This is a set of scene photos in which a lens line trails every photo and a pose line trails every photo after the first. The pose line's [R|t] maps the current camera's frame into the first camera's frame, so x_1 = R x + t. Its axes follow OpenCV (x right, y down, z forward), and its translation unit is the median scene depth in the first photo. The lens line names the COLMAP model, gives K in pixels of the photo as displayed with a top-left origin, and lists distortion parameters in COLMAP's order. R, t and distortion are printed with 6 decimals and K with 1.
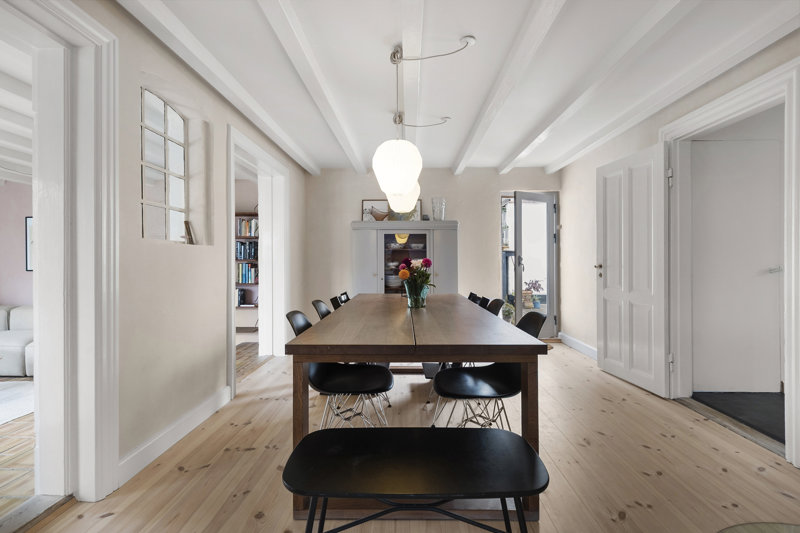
lens RADIAL K [[336.9, 0, 398.6], [0, 336.9, 261.1], [0, 0, 1]] dist [-0.000756, -0.000079]
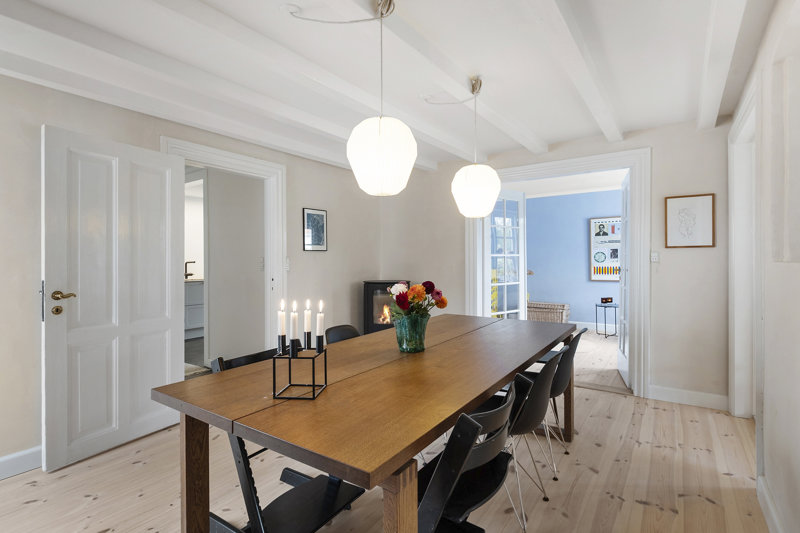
lens RADIAL K [[387.9, 0, 399.7], [0, 387.9, 264.6], [0, 0, 1]] dist [-0.000662, -0.000155]
pose [[-0.819525, 0.008058, 0.572987, -0.545057], [0.014819, 0.999865, 0.007134, -0.065543], [-0.572852, 0.014338, -0.819533, 2.323550]]
